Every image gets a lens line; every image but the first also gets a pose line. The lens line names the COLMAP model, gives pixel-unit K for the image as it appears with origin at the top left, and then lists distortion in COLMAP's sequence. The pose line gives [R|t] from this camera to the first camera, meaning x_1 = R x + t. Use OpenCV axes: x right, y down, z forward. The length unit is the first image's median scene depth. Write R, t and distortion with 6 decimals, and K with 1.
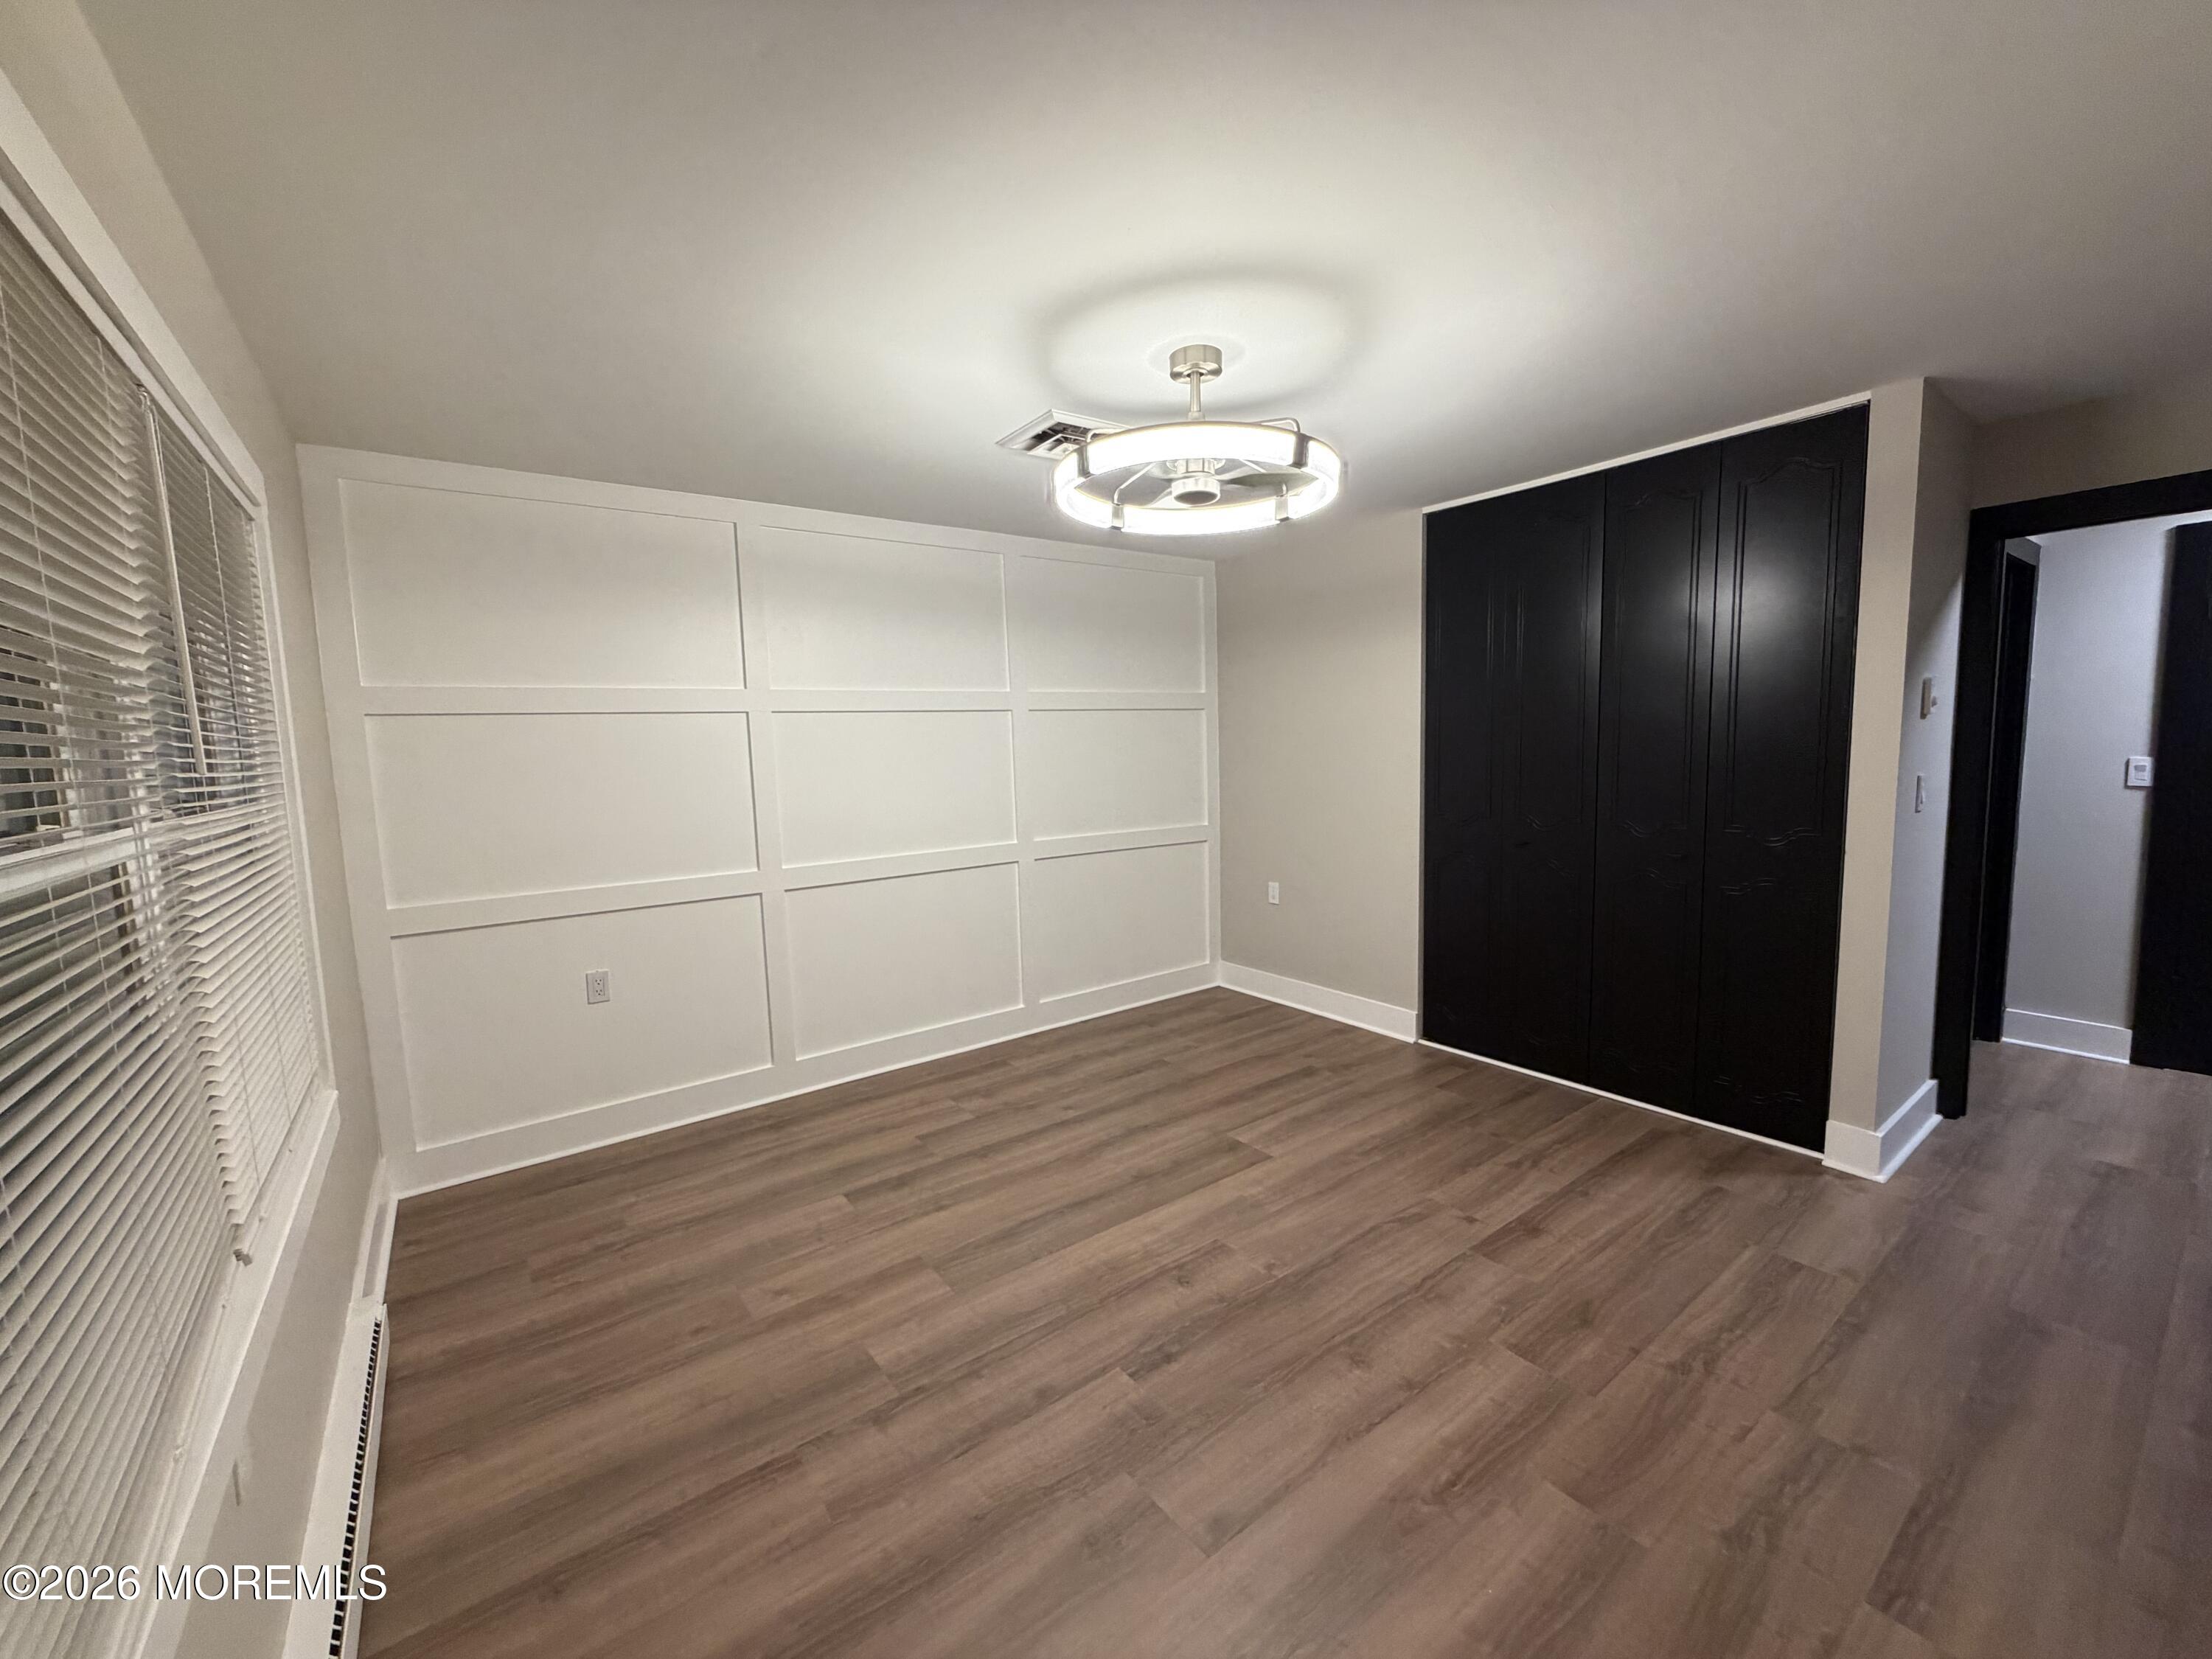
lens RADIAL K [[877.8, 0, 1101.0], [0, 877.8, 835.8], [0, 0, 1]] dist [-0.000781, 0.000028]
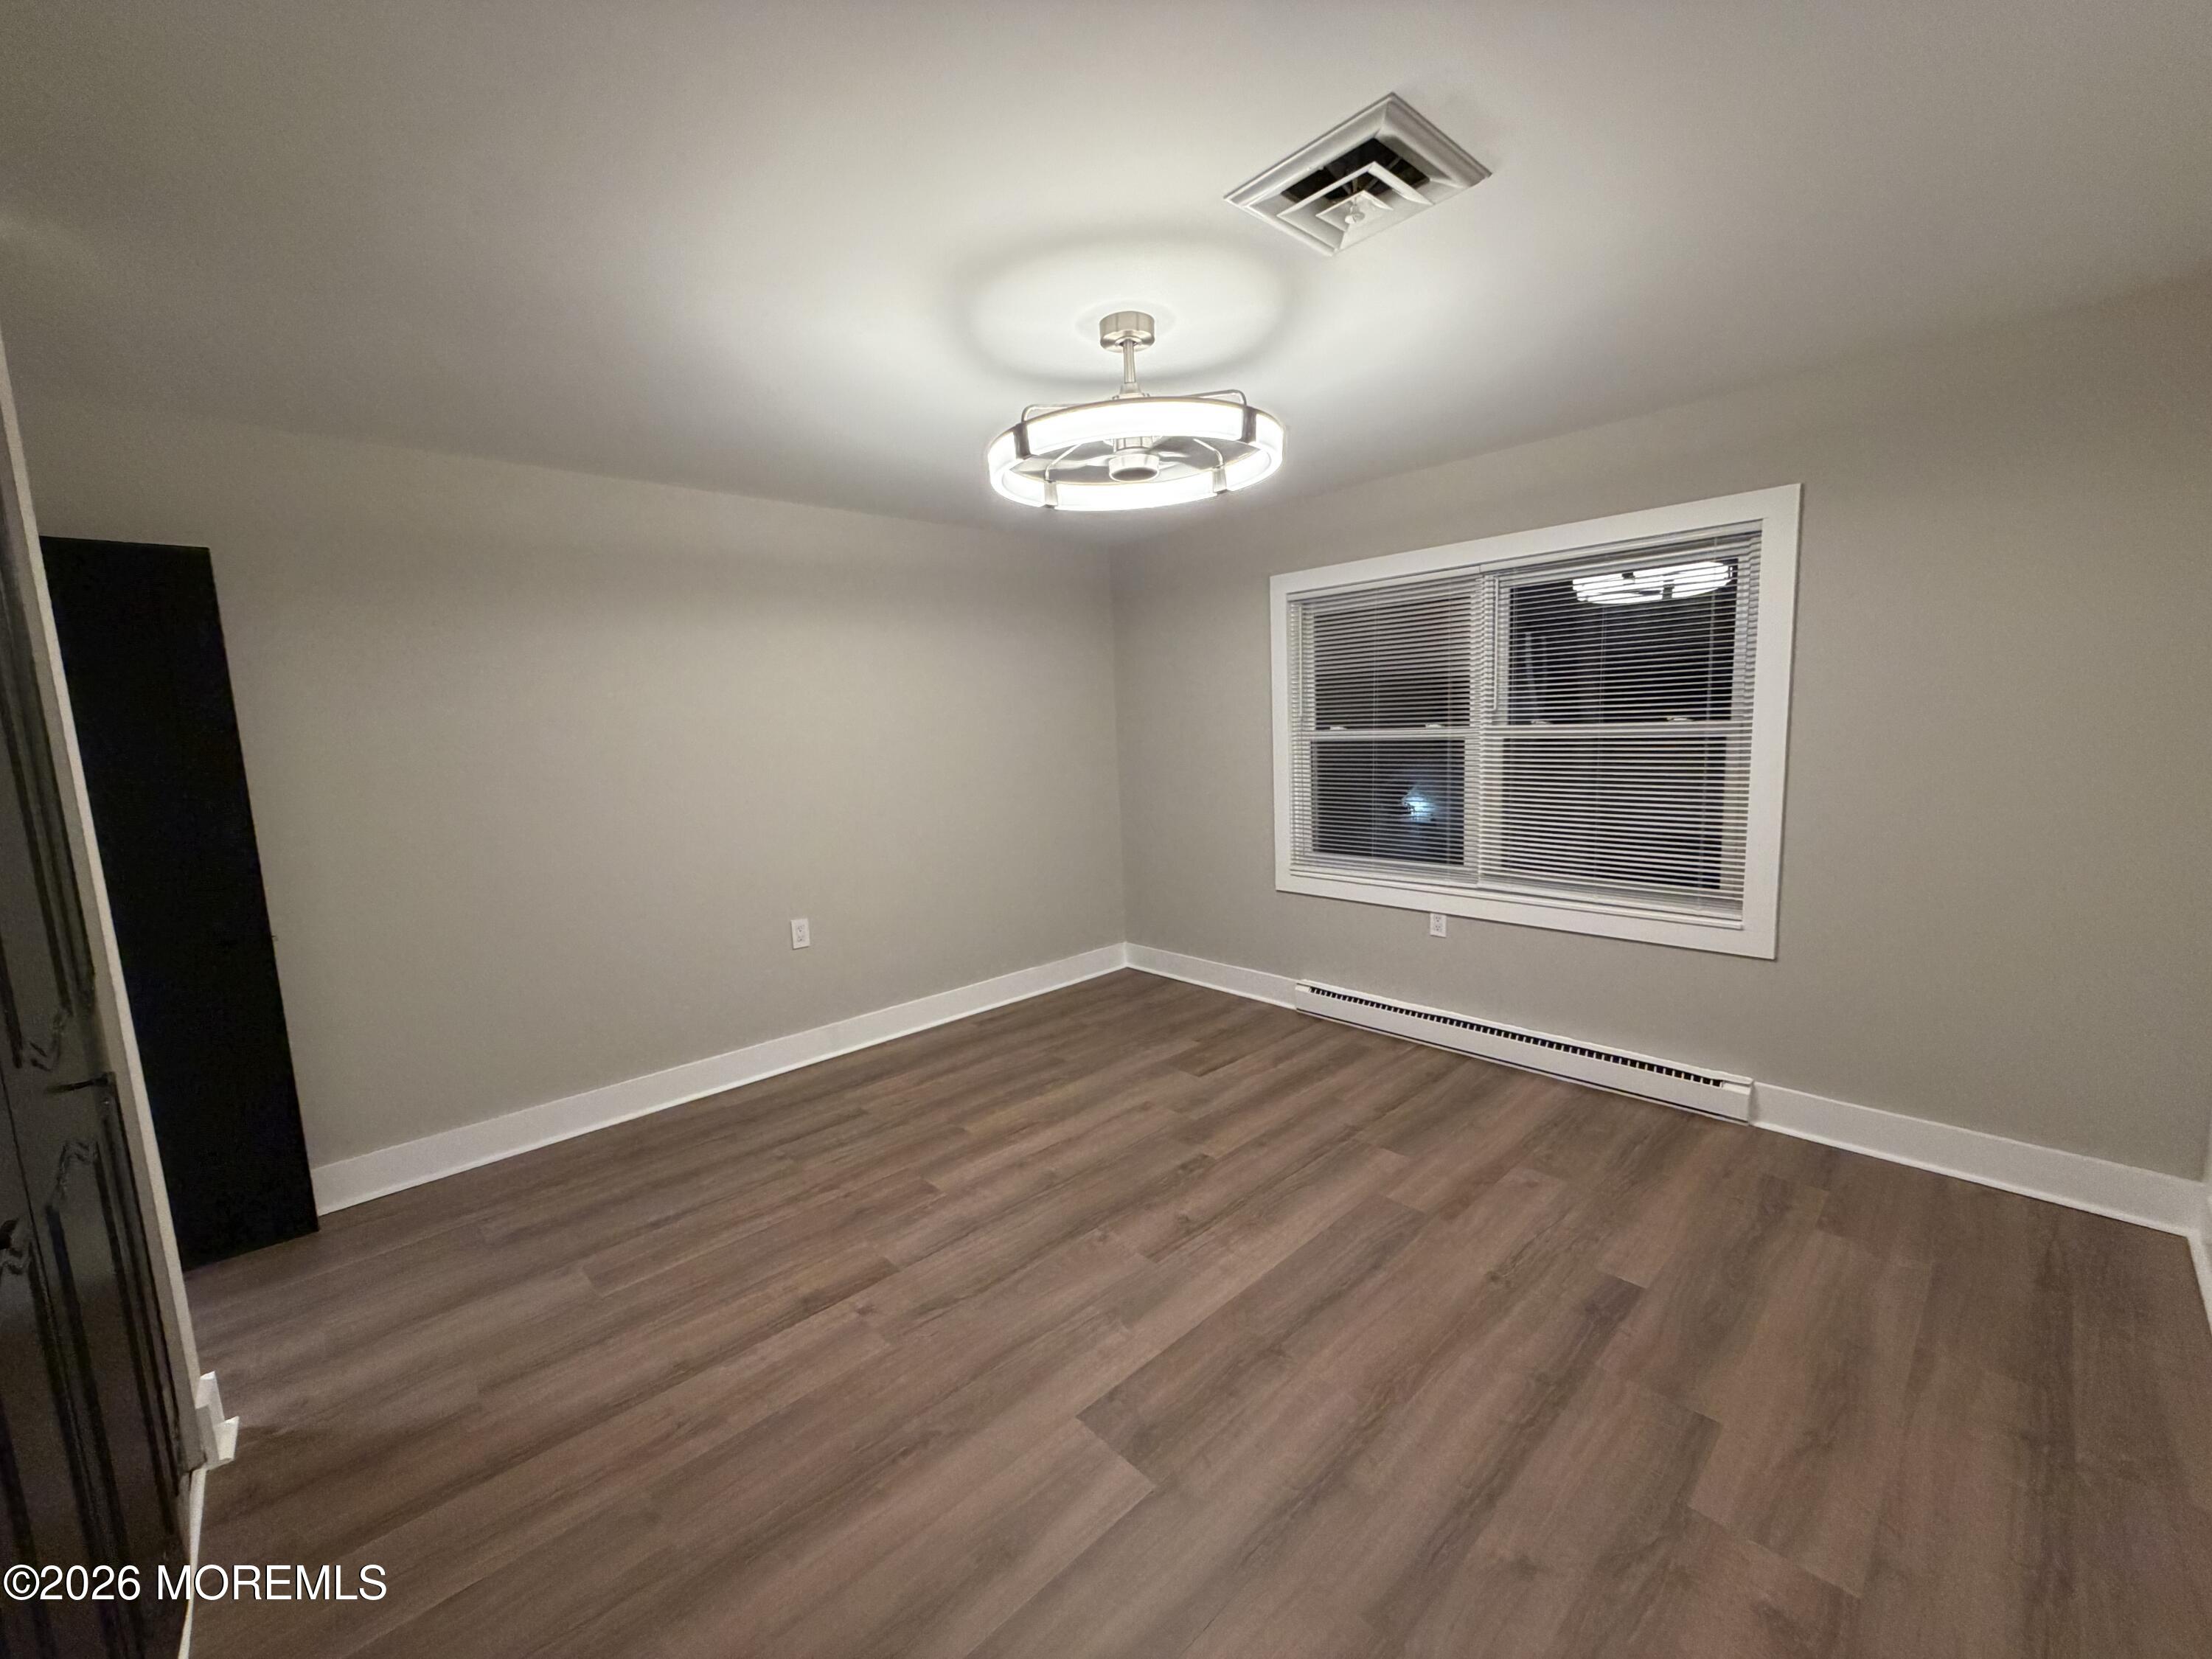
lens RADIAL K [[877.8, 0, 1100.0], [0, 877.8, 830.8], [0, 0, 1]] dist [-0.000781, 0.000028]
pose [[-0.991226, 0.086023, -0.100350, 0.213555], [0.060445, 0.970203, 0.234632, -0.181354], [0.117544, 0.226508, -0.966891, 1.556200]]
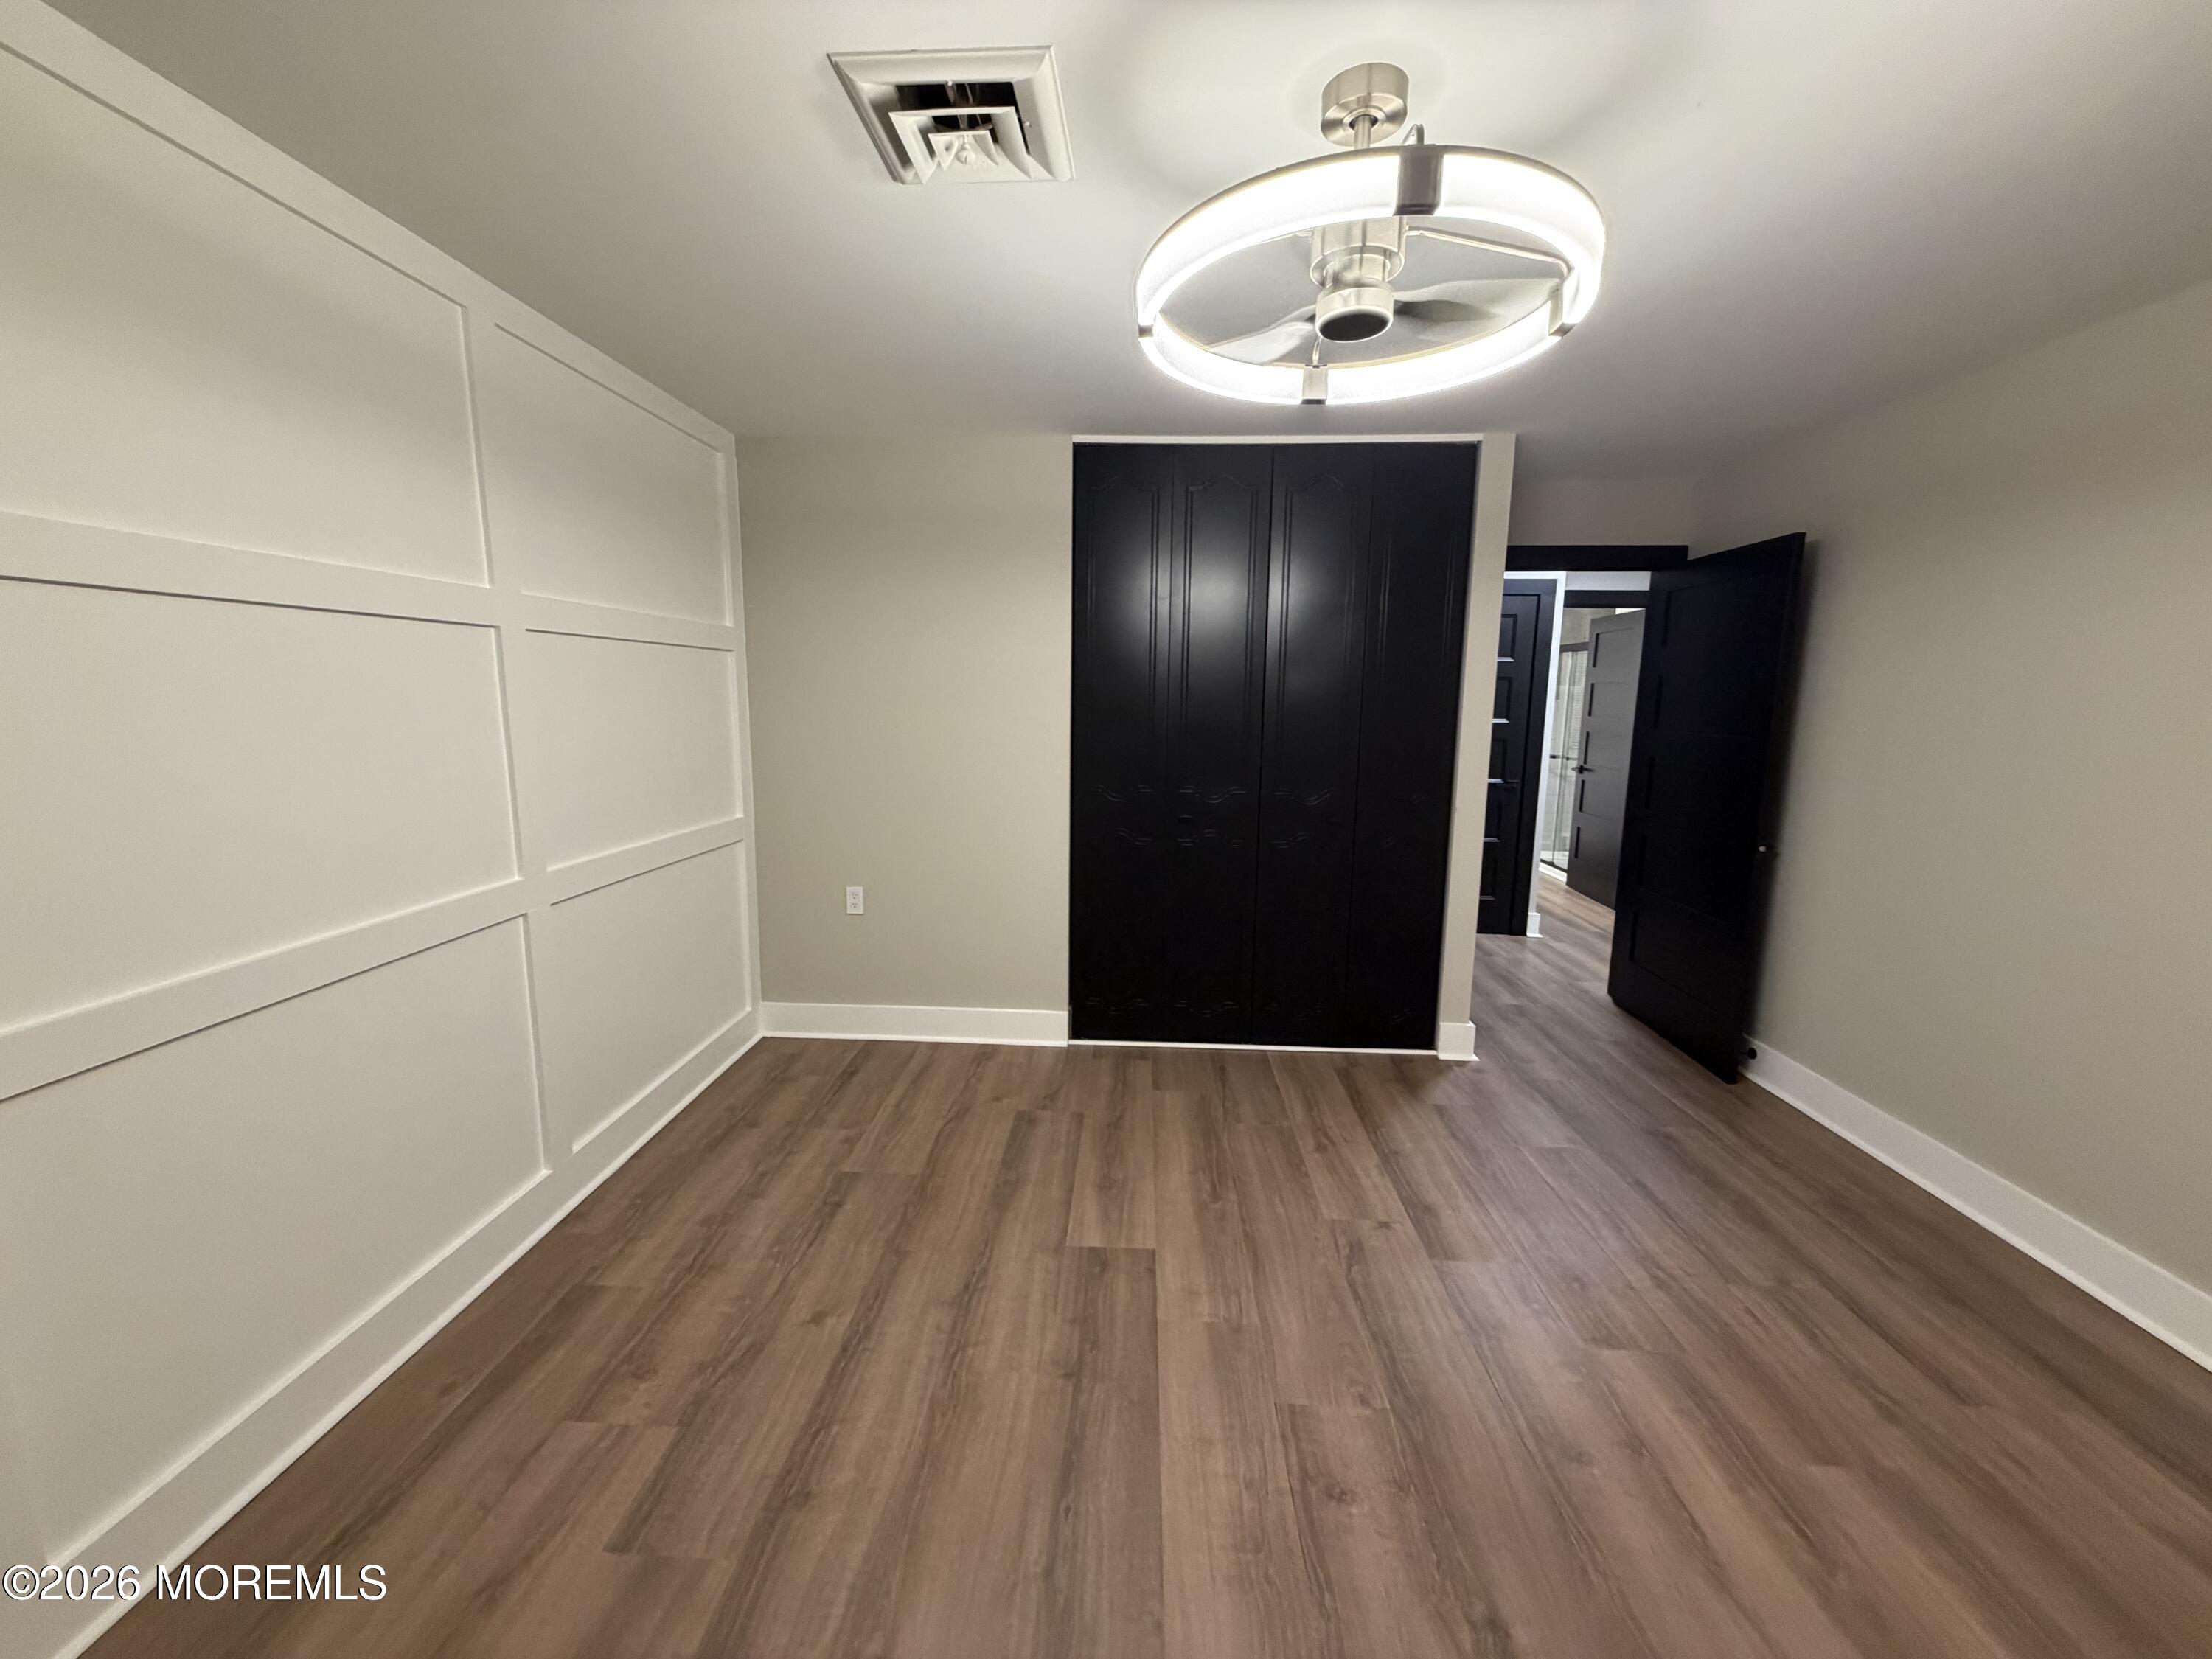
lens RADIAL K [[877.8, 0, 1096.5], [0, 877.8, 834.4], [0, 0, 1]] dist [-0.000781, 0.000028]
pose [[0.633526, -0.085432, 0.768991, -0.411541], [0.052890, 0.996342, 0.067117, -0.052832], [-0.771912, -0.001849, 0.635727, 0.570211]]
